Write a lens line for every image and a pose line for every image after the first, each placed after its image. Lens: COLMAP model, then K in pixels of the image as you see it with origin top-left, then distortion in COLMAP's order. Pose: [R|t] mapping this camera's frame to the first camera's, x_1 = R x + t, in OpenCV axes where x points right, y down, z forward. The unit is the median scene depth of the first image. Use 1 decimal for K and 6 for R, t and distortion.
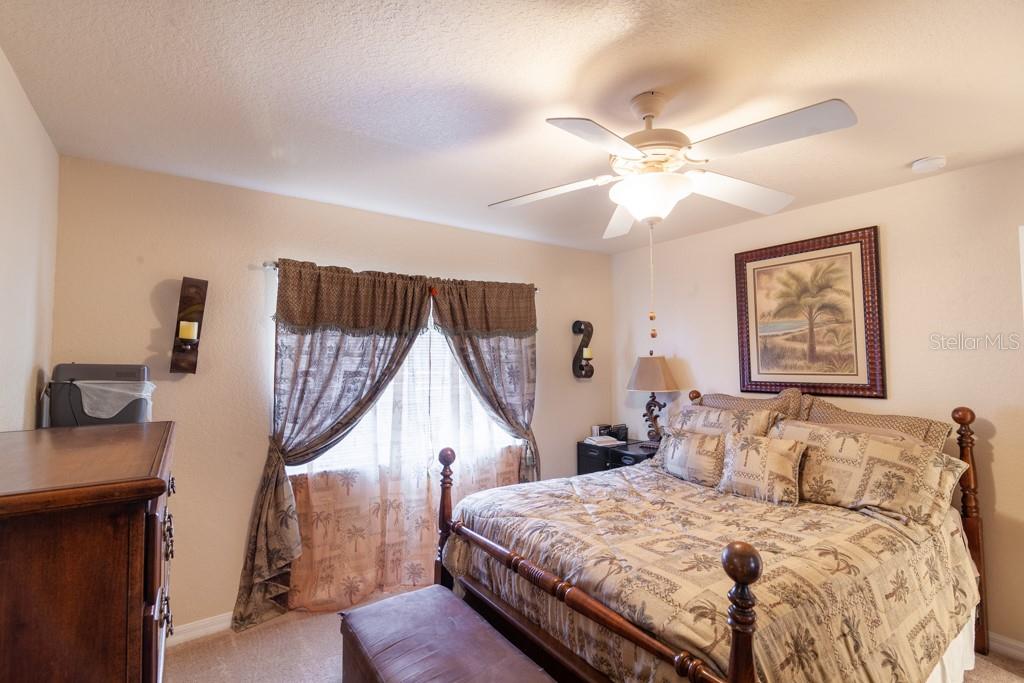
lens RADIAL K [[466.2, 0, 512.9], [0, 466.2, 340.9], [0, 0, 1]] dist [-0.001067, -0.000055]
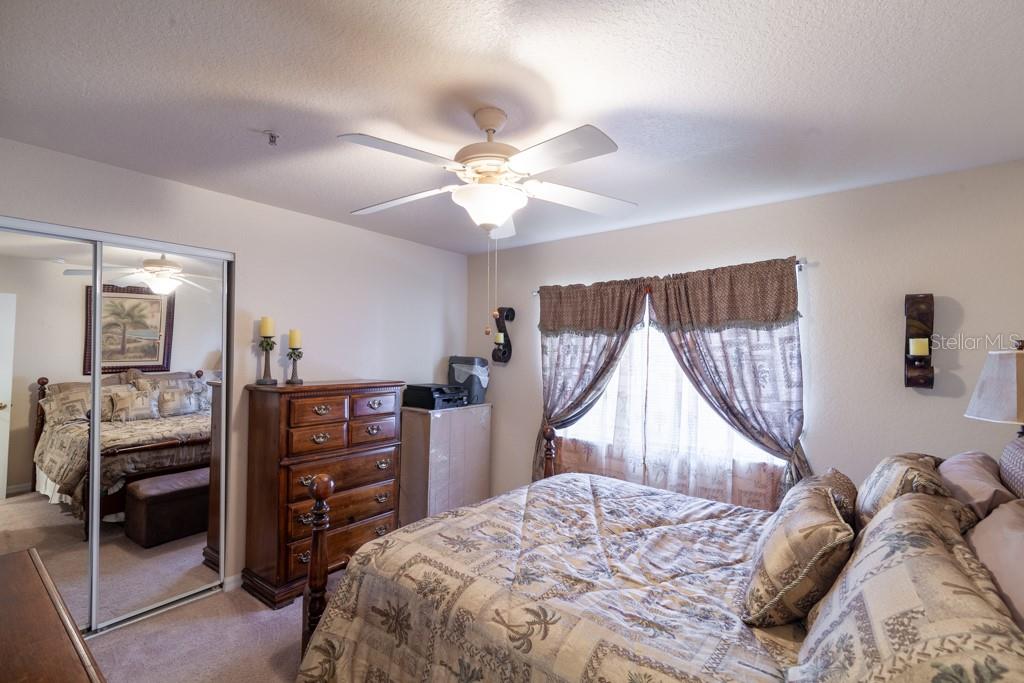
lens RADIAL K [[466.2, 0, 512.9], [0, 466.2, 340.9], [0, 0, 1]] dist [-0.001067, -0.000055]
pose [[0.286775, -0.027413, -0.957606, 0.834288], [0.031318, 0.999324, -0.019229, 0.020321], [0.957486, -0.024476, 0.287440, 0.459037]]
